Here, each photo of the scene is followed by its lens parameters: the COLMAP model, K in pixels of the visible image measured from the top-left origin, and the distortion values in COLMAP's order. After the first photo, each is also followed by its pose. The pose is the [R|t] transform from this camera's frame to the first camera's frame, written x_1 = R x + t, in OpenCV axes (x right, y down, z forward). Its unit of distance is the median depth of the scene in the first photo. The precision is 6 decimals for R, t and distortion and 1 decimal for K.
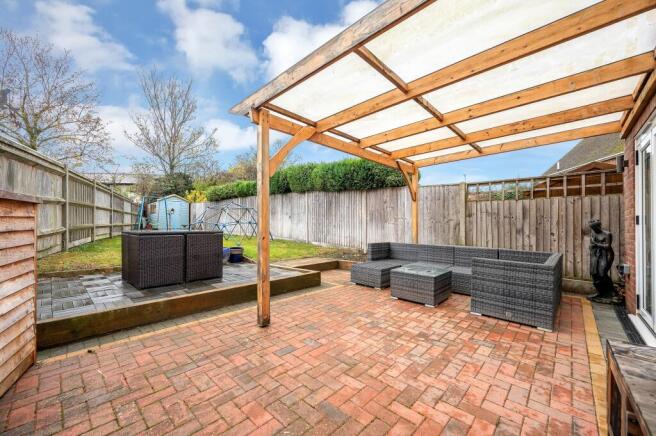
lens RADIAL K [[256.1, 0, 326.9], [0, 256.1, 223.1], [0, 0, 1]] dist [0.002725, 0.000125]
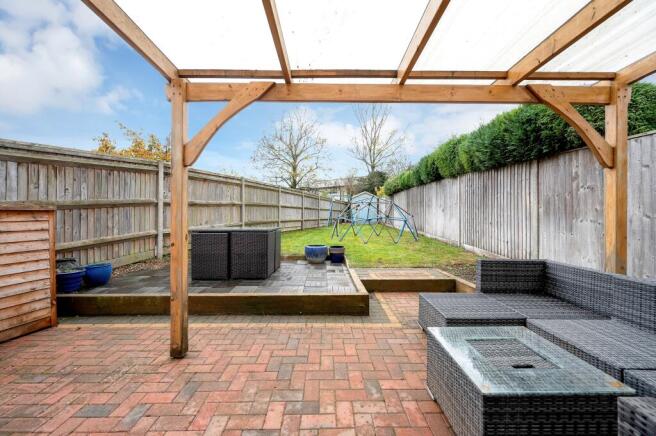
lens RADIAL K [[256.1, 0, 329.6], [0, 256.1, 219.0], [0, 0, 1]] dist [0.002725, 0.000125]
pose [[0.701190, 0.002012, -0.712971, 0.292325], [0.005921, 0.999945, 0.008646, -0.010724], [0.712950, -0.010284, 0.701140, 0.359324]]
